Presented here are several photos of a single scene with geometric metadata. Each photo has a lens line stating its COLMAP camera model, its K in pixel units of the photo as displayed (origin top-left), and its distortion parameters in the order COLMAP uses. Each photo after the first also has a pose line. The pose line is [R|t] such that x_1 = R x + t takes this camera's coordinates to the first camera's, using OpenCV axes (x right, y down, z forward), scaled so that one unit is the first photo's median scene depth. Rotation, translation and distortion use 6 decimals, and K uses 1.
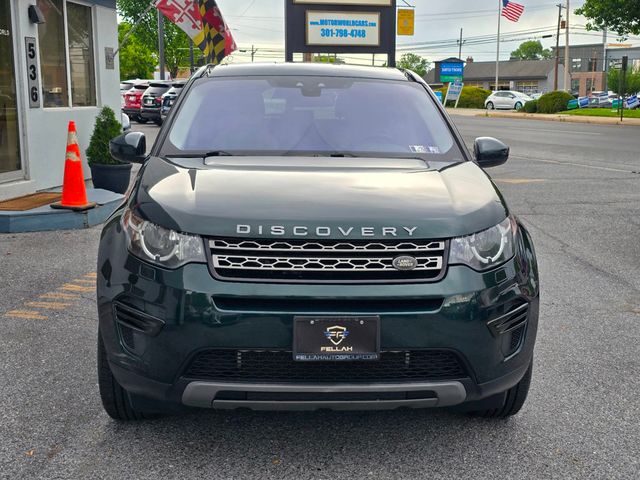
lens RADIAL K [[418.5, 0, 320.0], [0, 418.5, 240.0], [0, 0, 1]] dist [0.178902, -0.000101]
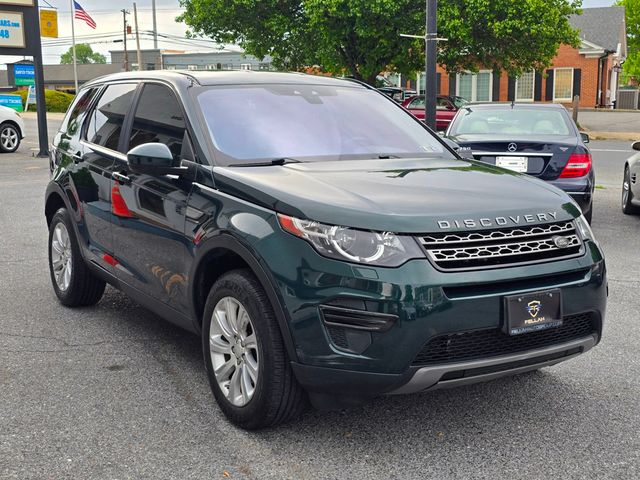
lens RADIAL K [[438.8, 0, 320.0], [0, 438.8, 240.0], [0, 0, 1]] dist [0.083304, -0.084243]
pose [[0.952966, -0.092211, 0.288710, -0.828446], [0.097967, 0.995174, -0.005516, -0.011331], [-0.286809, 0.033541, 0.957401, -0.001779]]
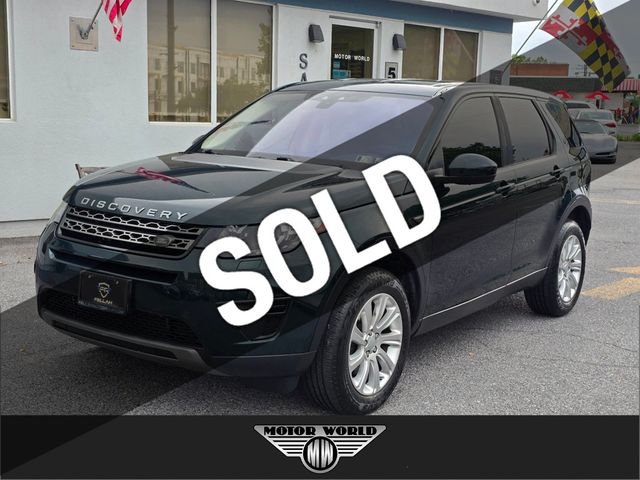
lens RADIAL K [[438.8, 0, 320.0], [0, 438.8, 240.0], [0, 0, 1]] dist [0.083304, -0.084243]
pose [[0.919294, 0.130773, -0.371210, 1.061248], [-0.143631, 0.989606, -0.007073, -0.002353], [0.366427, 0.059820, 0.928522, 0.007979]]
